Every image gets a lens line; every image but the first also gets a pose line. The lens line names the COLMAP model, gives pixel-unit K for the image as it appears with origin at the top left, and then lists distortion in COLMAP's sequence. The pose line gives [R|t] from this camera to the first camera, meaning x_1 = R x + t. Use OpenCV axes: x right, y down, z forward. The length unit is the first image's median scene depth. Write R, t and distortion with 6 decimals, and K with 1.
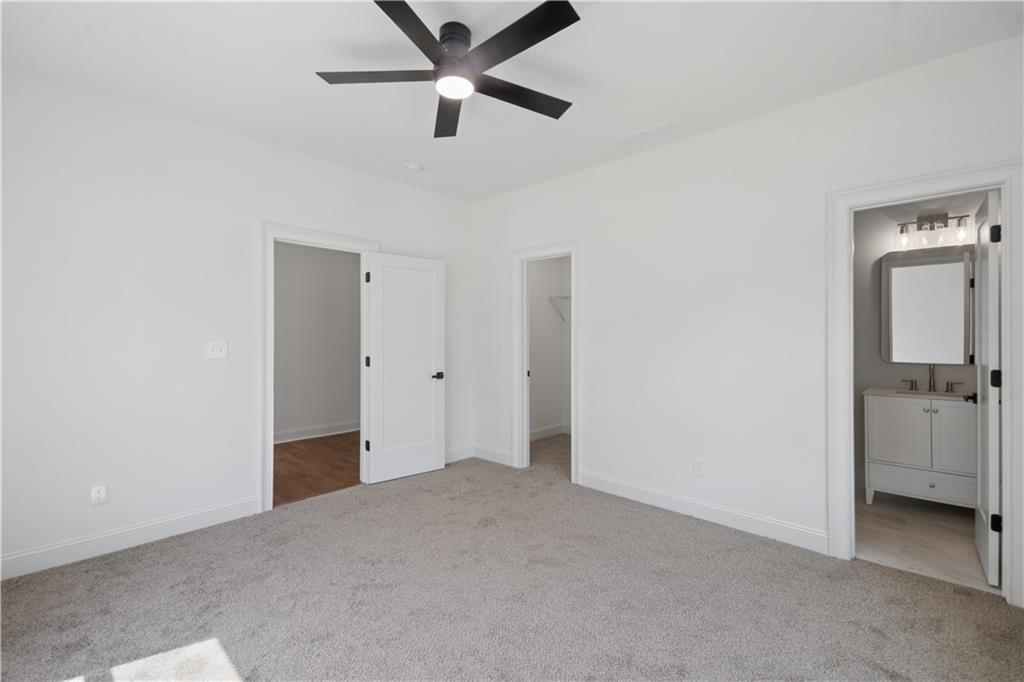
lens RADIAL K [[441.7, 0, 513.3], [0, 441.7, 346.5], [0, 0, 1]] dist [0.000488, 0.000636]
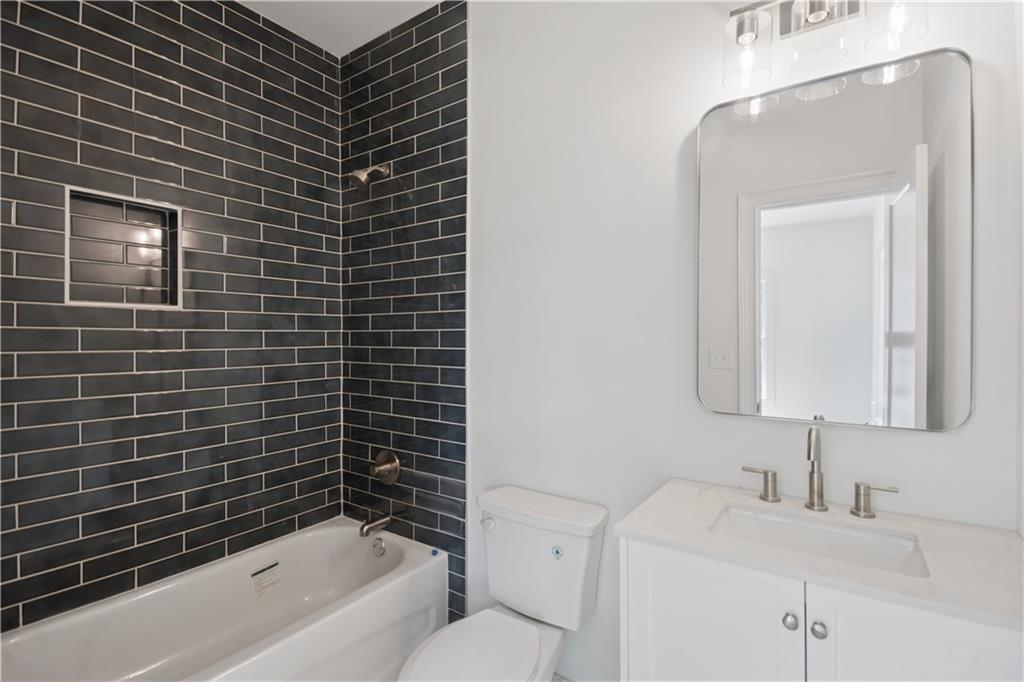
lens RADIAL K [[481.1, 0, 516.9], [0, 481.1, 340.0], [0, 0, 1]] dist [-0.002097, -0.000175]
pose [[0.985974, -0.002137, 0.166886, 0.665041], [0.001405, 0.999989, 0.004508, -0.026424], [-0.166893, -0.004210, 0.985966, 0.681517]]
